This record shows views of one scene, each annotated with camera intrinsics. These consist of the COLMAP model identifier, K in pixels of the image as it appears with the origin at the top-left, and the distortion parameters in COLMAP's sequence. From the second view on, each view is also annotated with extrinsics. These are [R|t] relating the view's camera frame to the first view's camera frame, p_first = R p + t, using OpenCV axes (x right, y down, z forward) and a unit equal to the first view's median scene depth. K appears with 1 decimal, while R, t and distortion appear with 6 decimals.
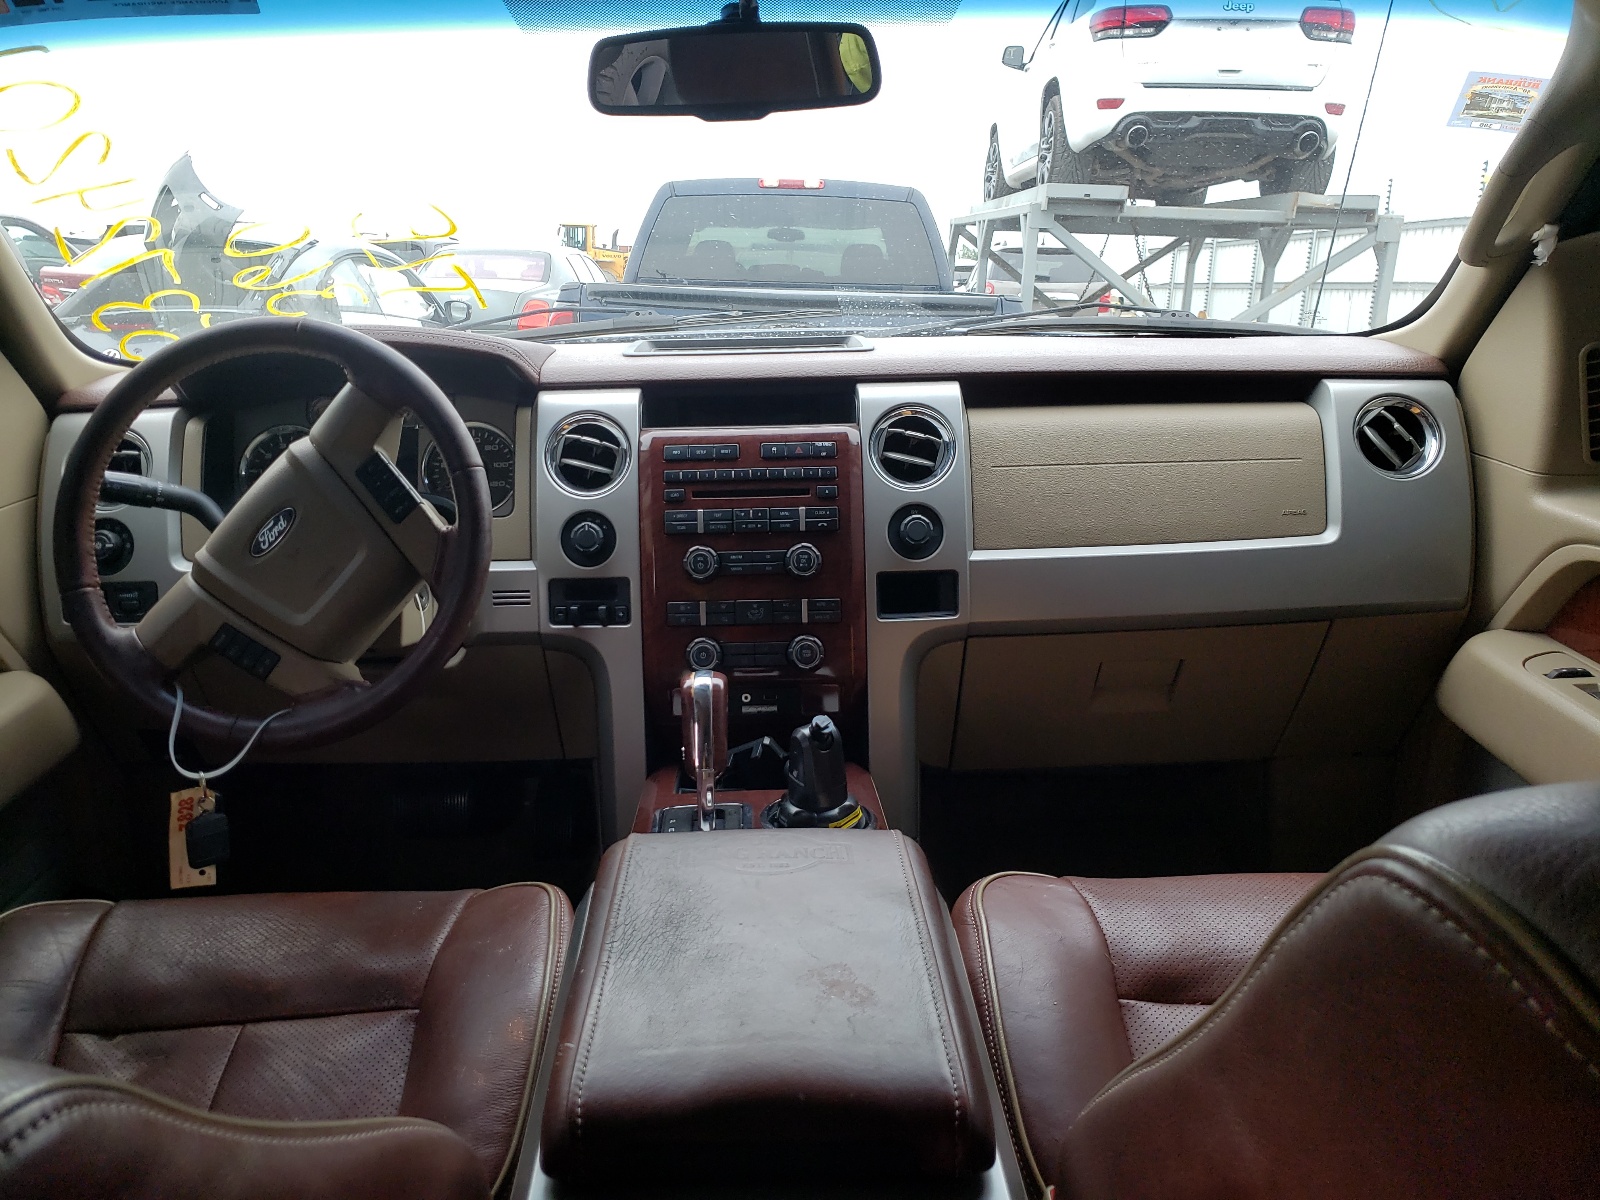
lens RADIAL K [[1216.2, 0, 800.0], [0, 1216.2, 600.0], [0, 0, 1]] dist [-0.028024, -0.003383]
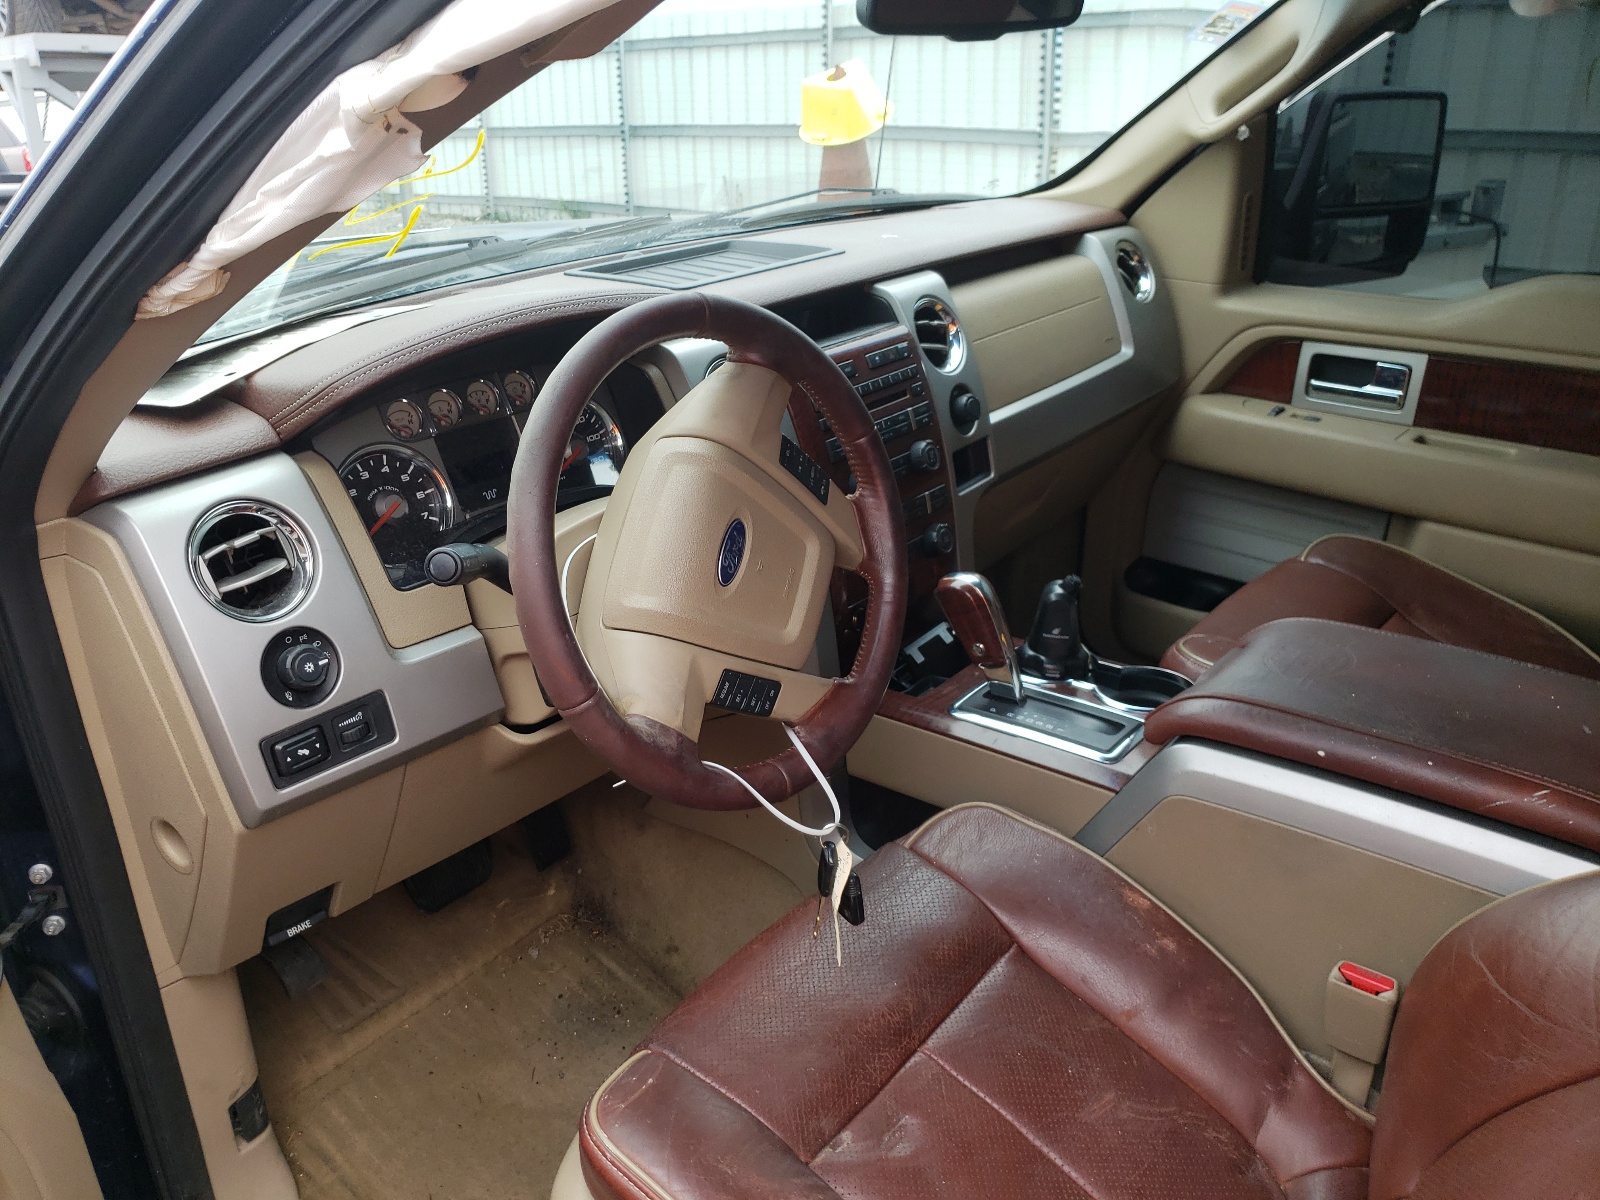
lens RADIAL K [[1216.2, 0, 800.0], [0, 1216.2, 600.0], [0, 0, 1]] dist [-0.028024, -0.003383]
pose [[0.681681, -0.306865, 0.664188, -0.802050], [0.227178, 0.951699, 0.206539, -0.153338], [-0.695487, 0.010095, 0.718468, 0.296708]]
